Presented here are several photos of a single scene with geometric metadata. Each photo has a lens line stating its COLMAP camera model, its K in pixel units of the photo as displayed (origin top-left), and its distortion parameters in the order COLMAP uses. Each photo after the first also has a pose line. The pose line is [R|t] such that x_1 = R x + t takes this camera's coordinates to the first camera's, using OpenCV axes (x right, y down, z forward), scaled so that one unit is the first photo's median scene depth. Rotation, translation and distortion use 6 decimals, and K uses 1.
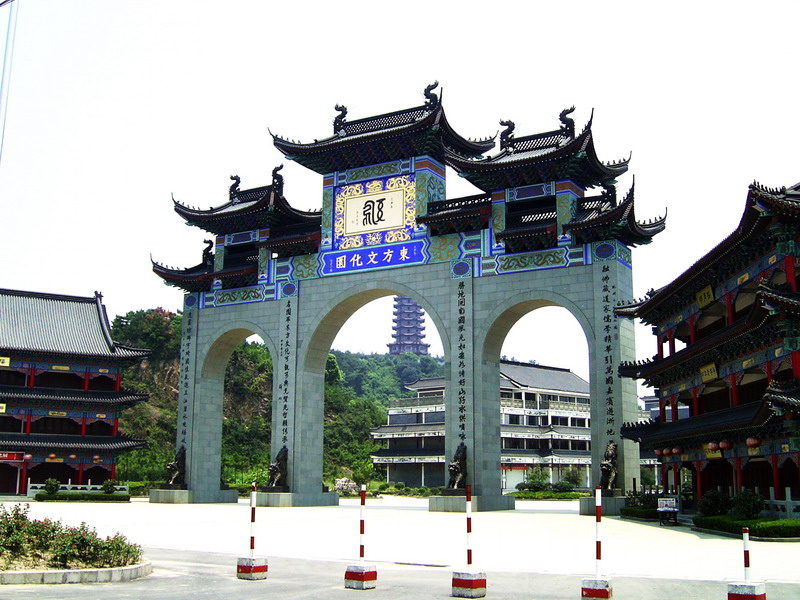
lens RADIAL K [[911.3, 0, 424.8], [0, 911.3, 299.6], [0, 0, 1]] dist [-0.120835, 0.029424]
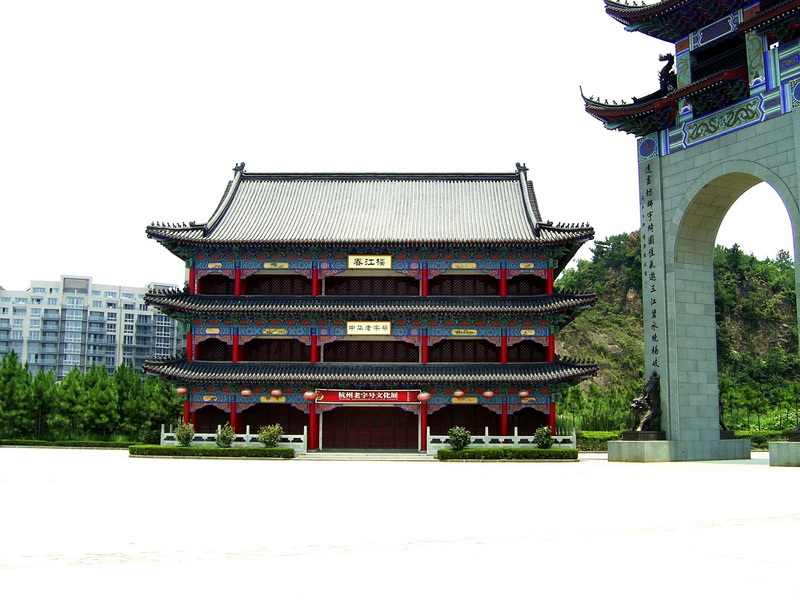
lens RADIAL K [[911.3, 0, 424.8], [0, 911.3, 299.6], [0, 0, 1]] dist [-0.120835, 0.029424]
pose [[0.848130, -0.078910, -0.523878, -0.068792], [0.105447, 0.994204, 0.020959, 0.082088], [0.519188, -0.073017, 0.851535, 0.379500]]
